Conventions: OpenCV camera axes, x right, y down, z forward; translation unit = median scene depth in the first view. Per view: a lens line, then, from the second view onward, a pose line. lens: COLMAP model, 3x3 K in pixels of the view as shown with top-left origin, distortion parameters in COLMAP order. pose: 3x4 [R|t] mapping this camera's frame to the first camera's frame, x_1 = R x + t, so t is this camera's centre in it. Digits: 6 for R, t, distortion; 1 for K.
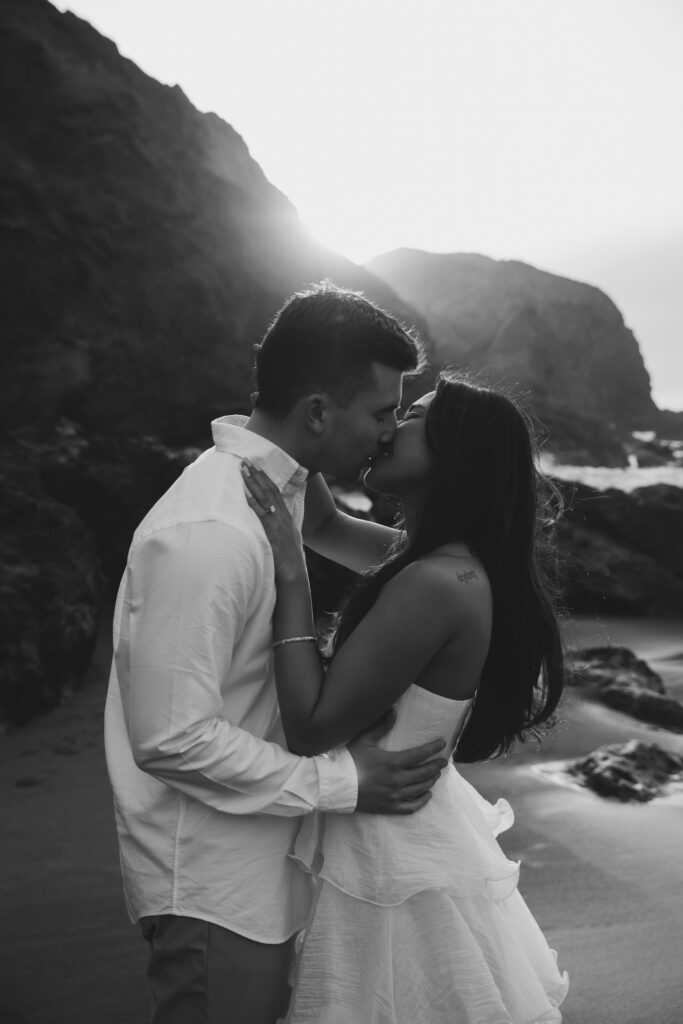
lens RADIAL K [[1162.8, 0, 346.1], [0, 1162.8, 514.3], [0, 0, 1]] dist [0.033932, 0.000000]
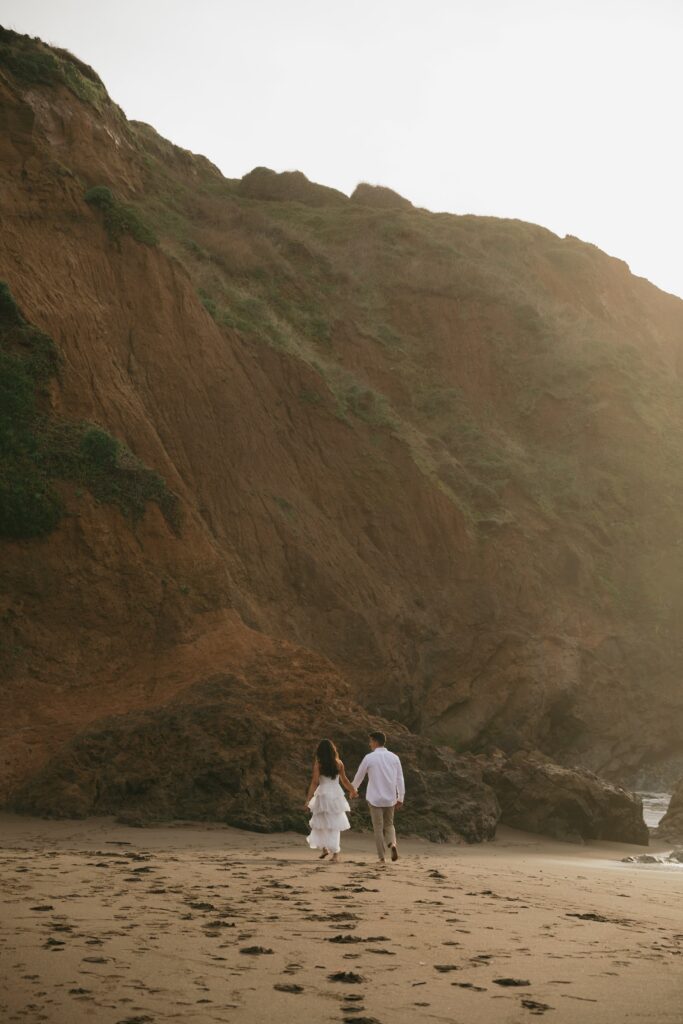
lens RADIAL K [[1982.7, 0, 338.6], [0, 1982.7, 518.2], [0, 0, 1]] dist [0.255542, 0.000000]
pose [[0.931723, -0.054726, -0.359022, 0.171330], [-0.006476, 0.985920, -0.167091, 0.023522], [0.363111, 0.158008, 0.918250, -0.528279]]
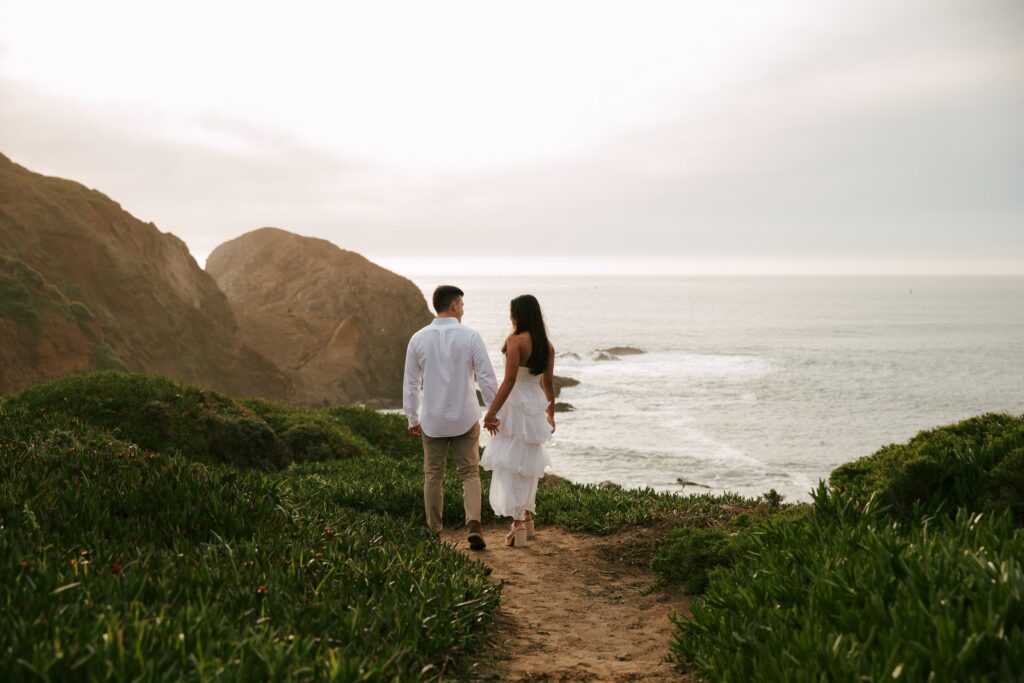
lens RADIAL K [[1431.0, 0, 501.7], [0, 1431.0, 350.2], [0, 0, 1]] dist [0.100878, 0.000000]
pose [[0.976516, 0.007077, 0.215329, -0.144120], [-0.001806, 0.999694, -0.024661, -0.175608], [-0.215438, 0.023693, 0.976230, -1.996900]]
